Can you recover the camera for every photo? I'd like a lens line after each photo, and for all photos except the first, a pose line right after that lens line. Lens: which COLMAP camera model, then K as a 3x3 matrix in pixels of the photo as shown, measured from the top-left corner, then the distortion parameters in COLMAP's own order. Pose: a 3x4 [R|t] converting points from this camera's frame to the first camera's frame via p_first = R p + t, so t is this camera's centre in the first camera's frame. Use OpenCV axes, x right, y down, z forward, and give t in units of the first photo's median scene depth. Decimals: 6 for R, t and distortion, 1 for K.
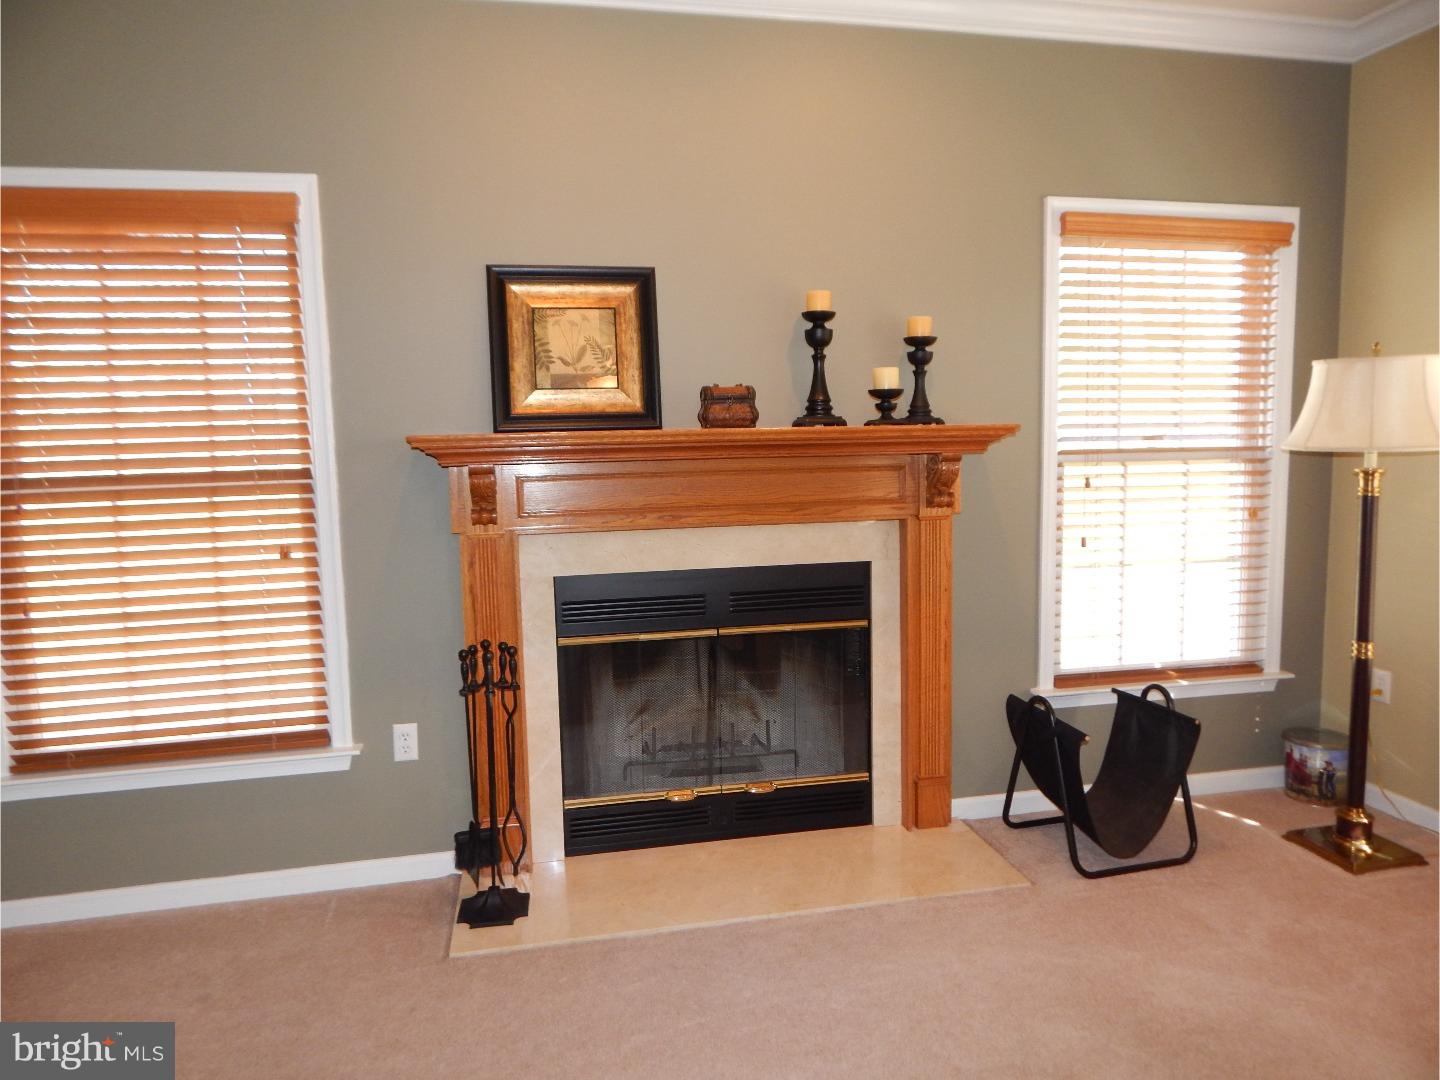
lens RADIAL K [[933.5, 0, 720.0], [0, 933.5, 540.0], [0, 0, 1]] dist [-0.059177, 0.000306]
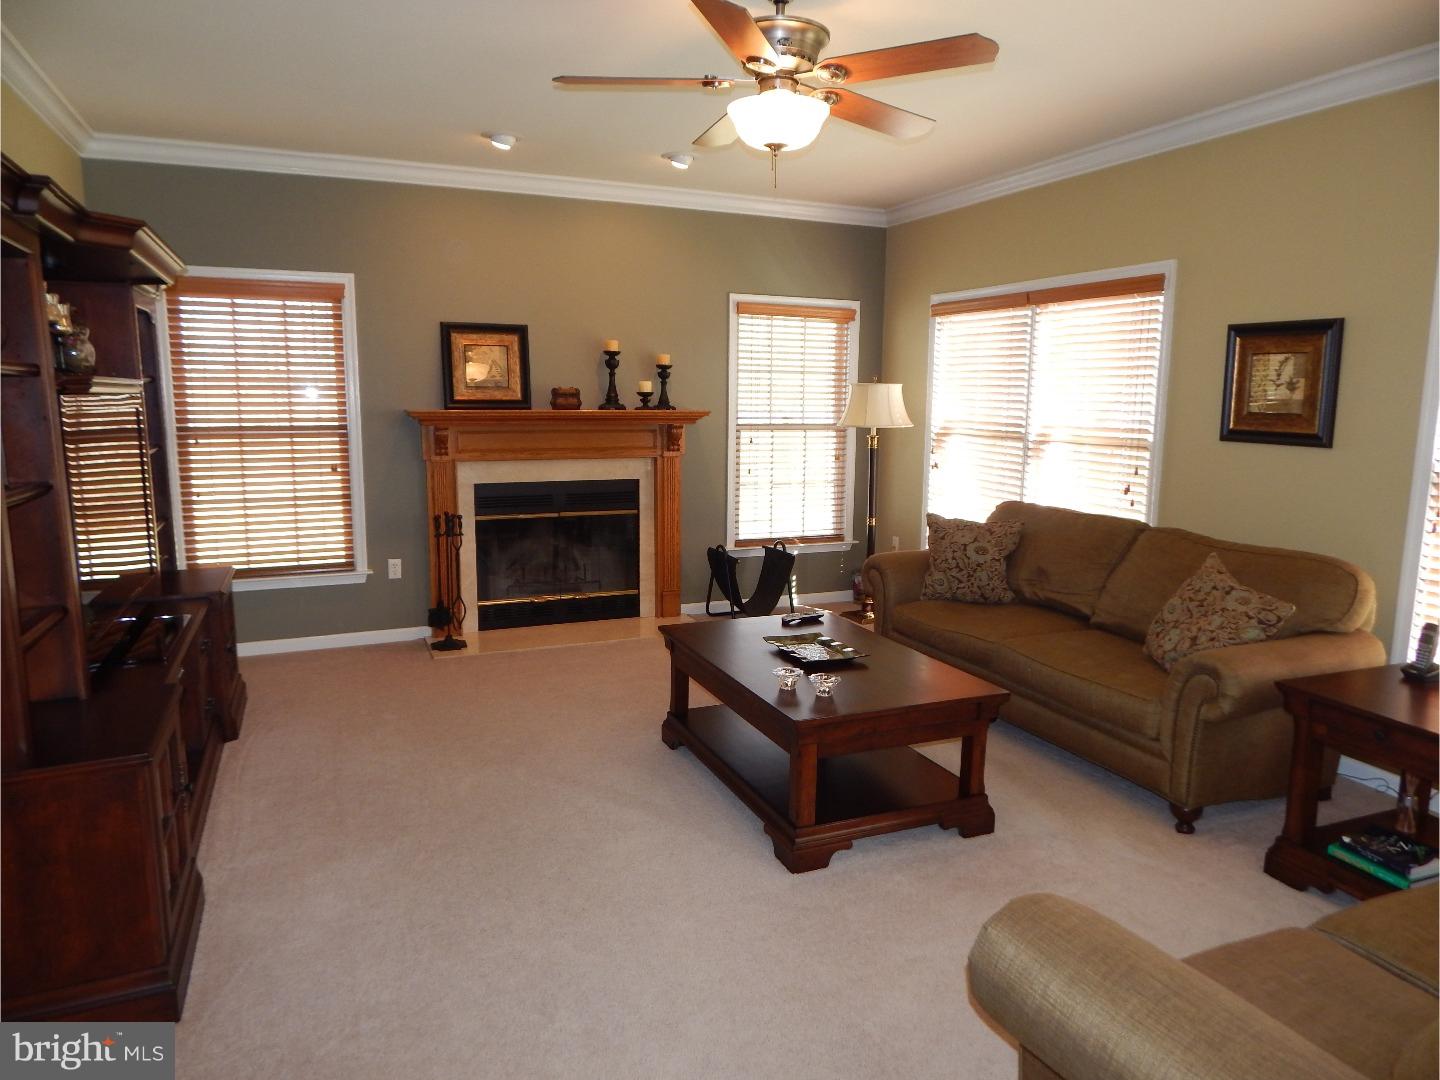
lens RADIAL K [[940.7, 0, 723.1], [0, 940.7, 520.2], [0, 0, 1]] dist [0.003293, 0.002503]
pose [[0.978675, 0.002240, 0.205402, -0.071366], [-0.006994, 0.999724, 0.022422, 0.065832], [-0.205295, -0.023380, 0.978421, -0.993432]]
